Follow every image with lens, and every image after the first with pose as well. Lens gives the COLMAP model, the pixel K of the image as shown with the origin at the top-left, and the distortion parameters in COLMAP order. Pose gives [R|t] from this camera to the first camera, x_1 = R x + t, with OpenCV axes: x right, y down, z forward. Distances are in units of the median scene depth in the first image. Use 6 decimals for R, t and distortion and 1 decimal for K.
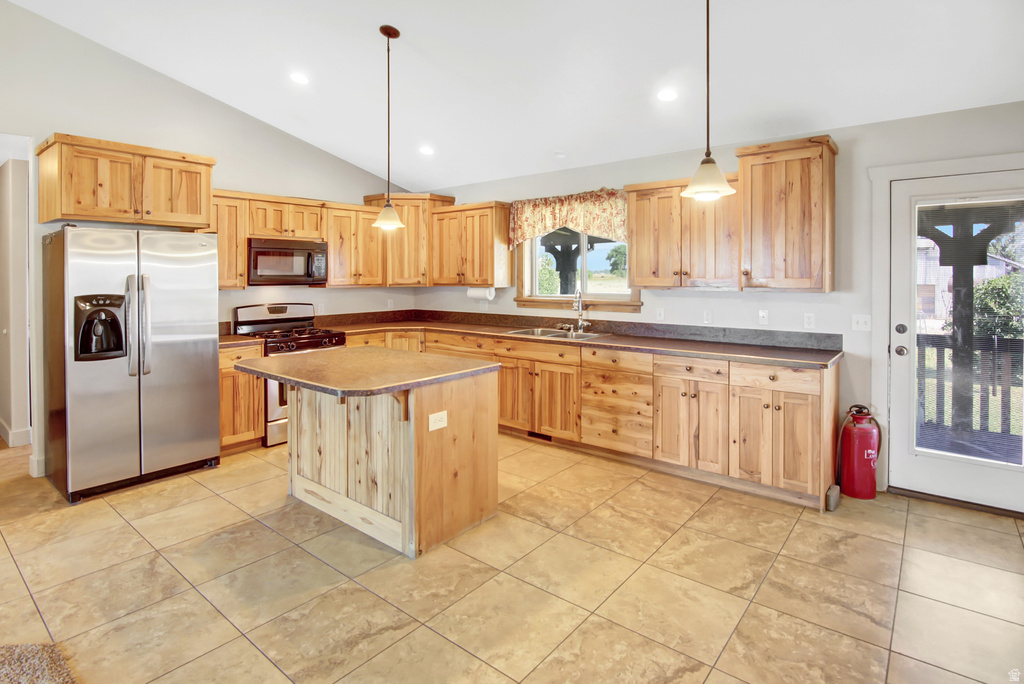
lens RADIAL K [[532.6, 0, 491.3], [0, 532.6, 275.5], [0, 0, 1]] dist [-0.017087, -0.001345]
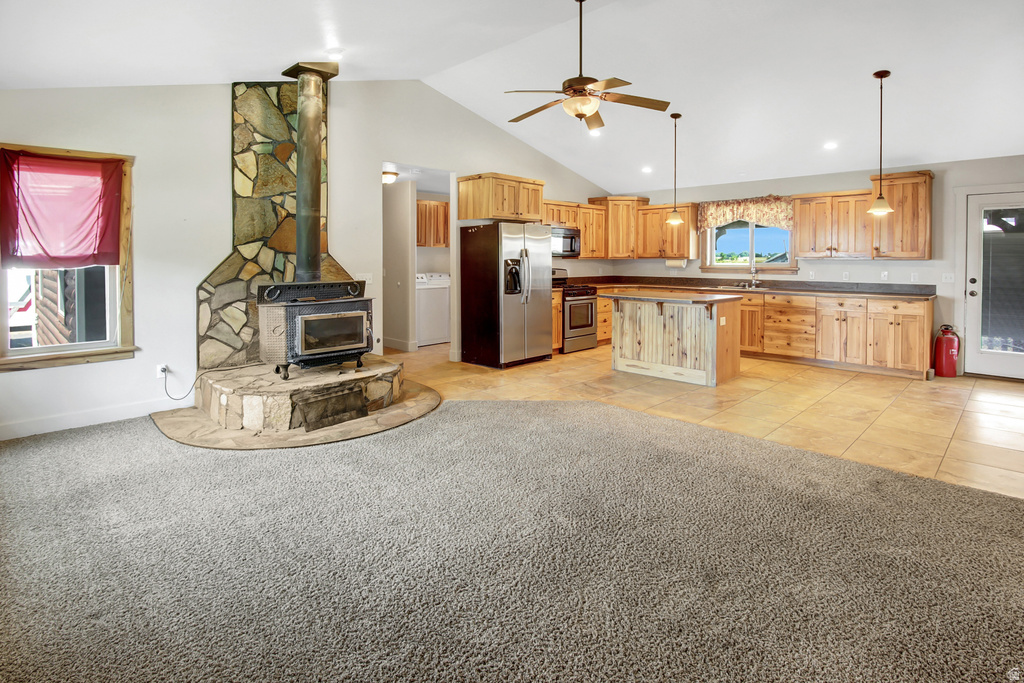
lens RADIAL K [[532.6, 0, 488.2], [0, 532.6, 263.5], [0, 0, 1]] dist [-0.017087, -0.001345]
pose [[0.995225, 0.004790, -0.097490, -0.590743], [-0.003822, 0.999942, 0.010108, 0.030617], [0.097533, -0.009687, 0.995185, -0.803010]]
